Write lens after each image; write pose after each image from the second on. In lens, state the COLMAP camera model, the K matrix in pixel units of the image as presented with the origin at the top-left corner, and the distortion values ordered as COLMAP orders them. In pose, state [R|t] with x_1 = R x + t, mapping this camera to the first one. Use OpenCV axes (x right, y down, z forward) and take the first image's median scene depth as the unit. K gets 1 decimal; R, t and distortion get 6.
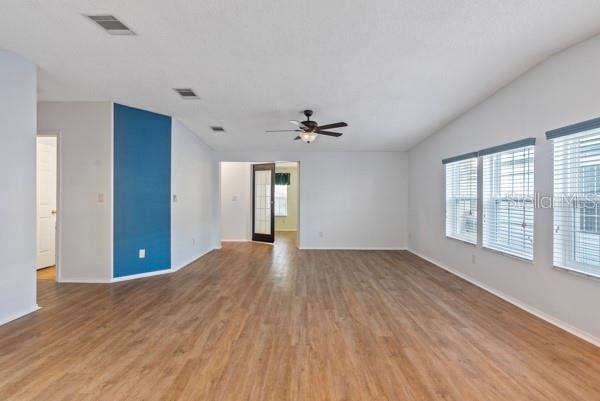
lens RADIAL K [[311.2, 0, 300.0], [0, 311.2, 200.0], [0, 0, 1]] dist [-0.000326, -0.000029]
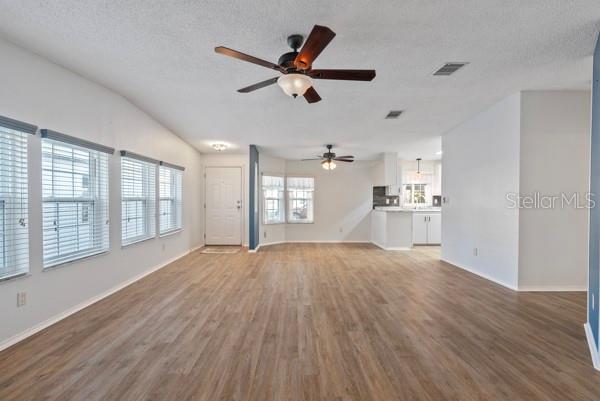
lens RADIAL K [[276.1, 0, 297.1], [0, 276.1, 200.3], [0, 0, 1]] dist [-0.010852, 0.003358]
pose [[-0.999867, -0.005342, -0.015400, 0.040255], [-0.005548, 0.999895, 0.013413, -0.015980], [0.015327, 0.013496, -0.999791, 1.966896]]
